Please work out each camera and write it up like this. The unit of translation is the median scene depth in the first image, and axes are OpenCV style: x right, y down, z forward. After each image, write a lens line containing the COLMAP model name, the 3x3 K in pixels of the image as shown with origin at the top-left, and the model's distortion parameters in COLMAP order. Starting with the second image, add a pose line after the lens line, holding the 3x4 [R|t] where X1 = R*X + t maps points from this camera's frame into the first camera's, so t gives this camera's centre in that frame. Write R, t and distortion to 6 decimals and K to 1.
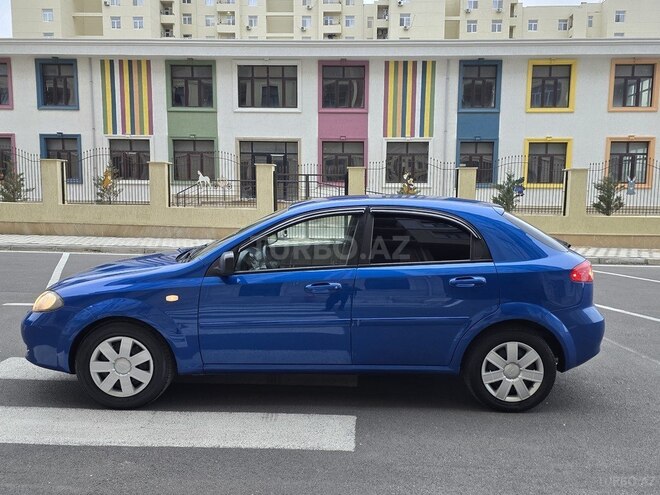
lens RADIAL K [[533.9, 0, 340.4], [0, 533.9, 248.4], [0, 0, 1]] dist [0.077145, -0.074645]
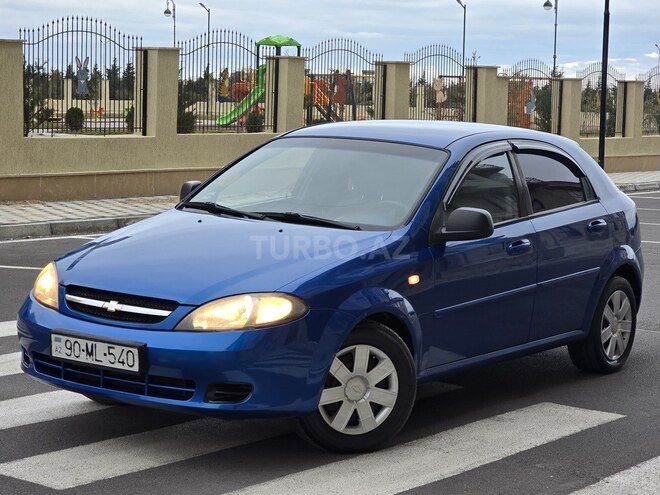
lens RADIAL K [[1519.3, 0, 349.4], [0, 1519.3, 185.1], [0, 0, 1]] dist [-0.068038, 0.000000]
pose [[0.573769, -0.048445, 0.817583, -0.590637], [0.065549, 0.997763, 0.013120, -0.018349], [-0.816390, 0.046064, 0.575662, -0.023495]]
